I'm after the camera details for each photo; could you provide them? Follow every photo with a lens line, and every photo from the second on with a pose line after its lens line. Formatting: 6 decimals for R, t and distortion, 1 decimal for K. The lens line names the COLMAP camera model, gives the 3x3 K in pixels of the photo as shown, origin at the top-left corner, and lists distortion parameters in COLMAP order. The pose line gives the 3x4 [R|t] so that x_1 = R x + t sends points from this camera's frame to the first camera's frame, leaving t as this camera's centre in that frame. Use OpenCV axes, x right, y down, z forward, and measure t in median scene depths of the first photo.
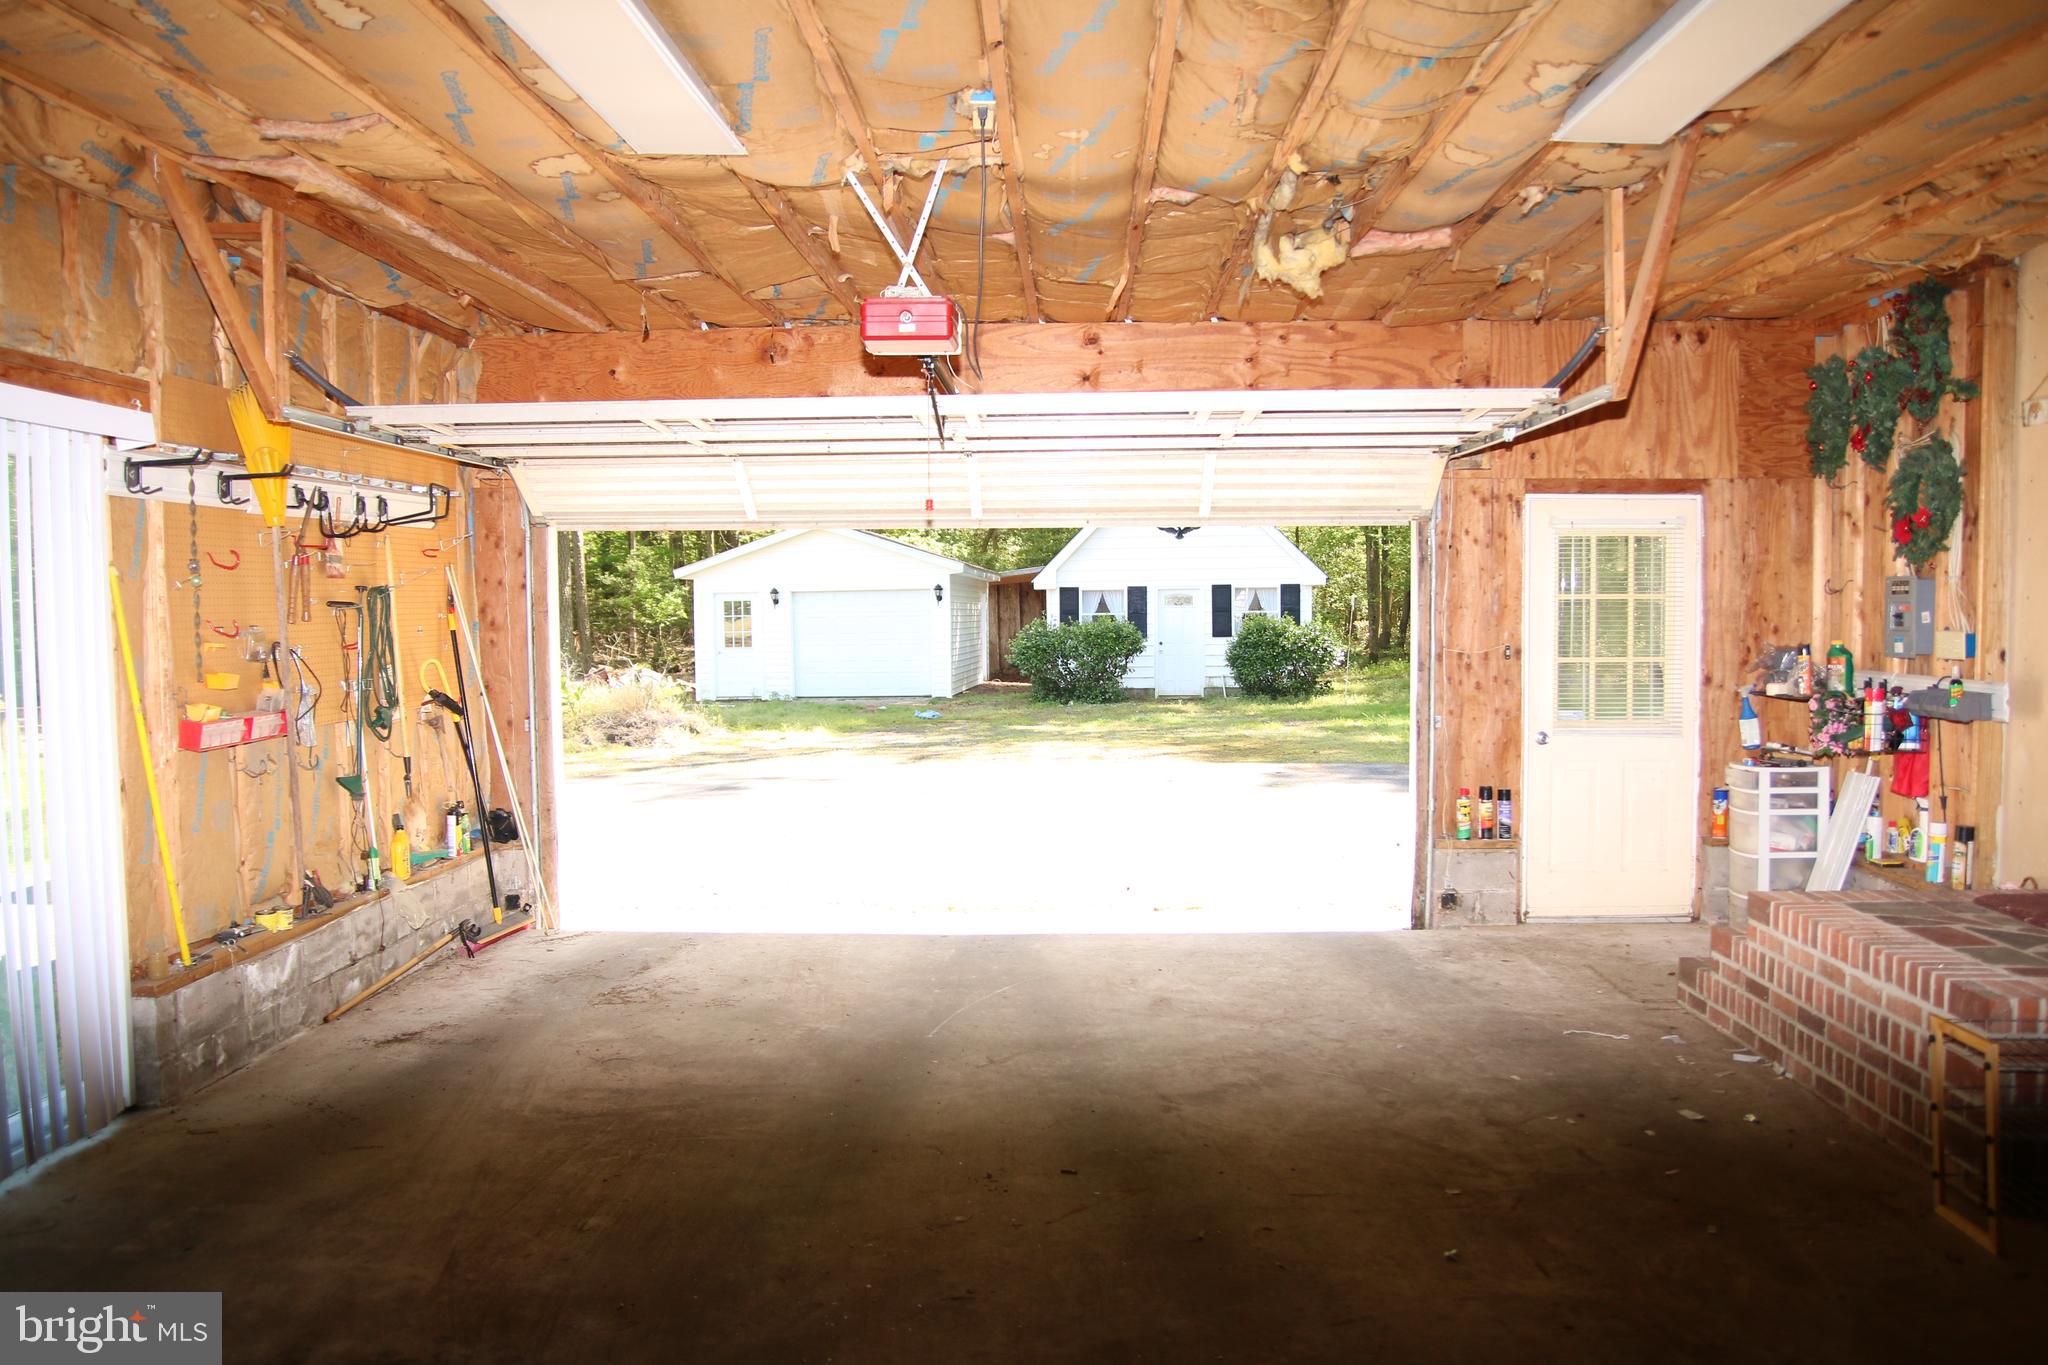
lens RADIAL K [[1592.3, 0, 1023.8], [0, 1592.3, 693.4], [0, 0, 1]] dist [-0.097343, 0.071268]
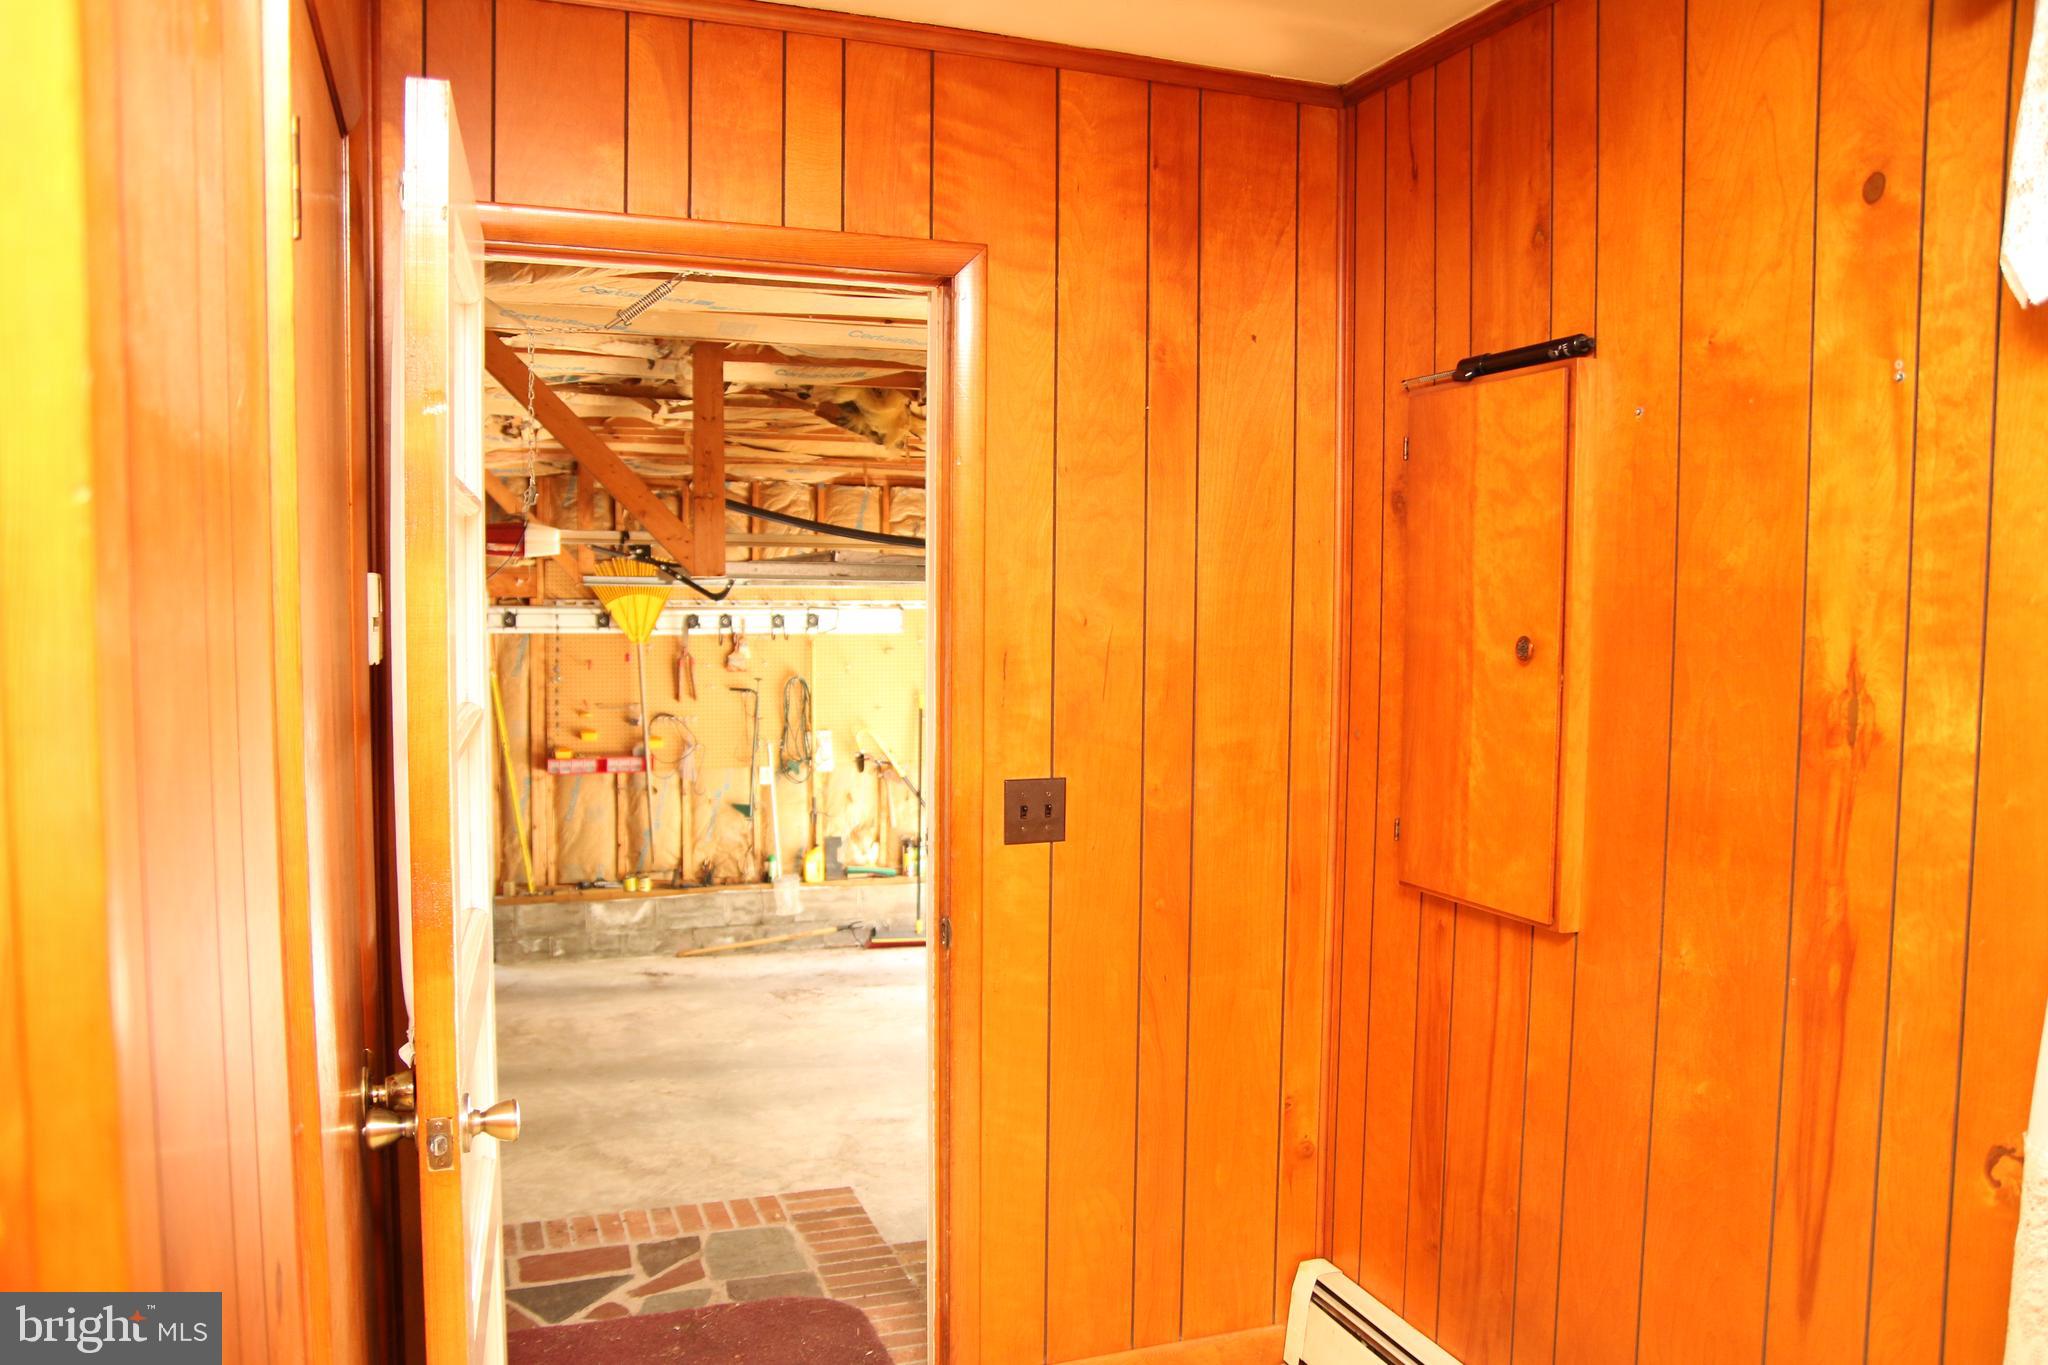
lens RADIAL K [[1592.3, 0, 1026.3], [0, 1592.3, 688.1], [0, 0, 1]] dist [-0.097343, 0.071268]
pose [[0.367338, 0.066947, -0.927675, 1.172736], [-0.067540, 0.996693, 0.045183, -0.158816], [0.927632, 0.046058, 0.370645, 0.743447]]
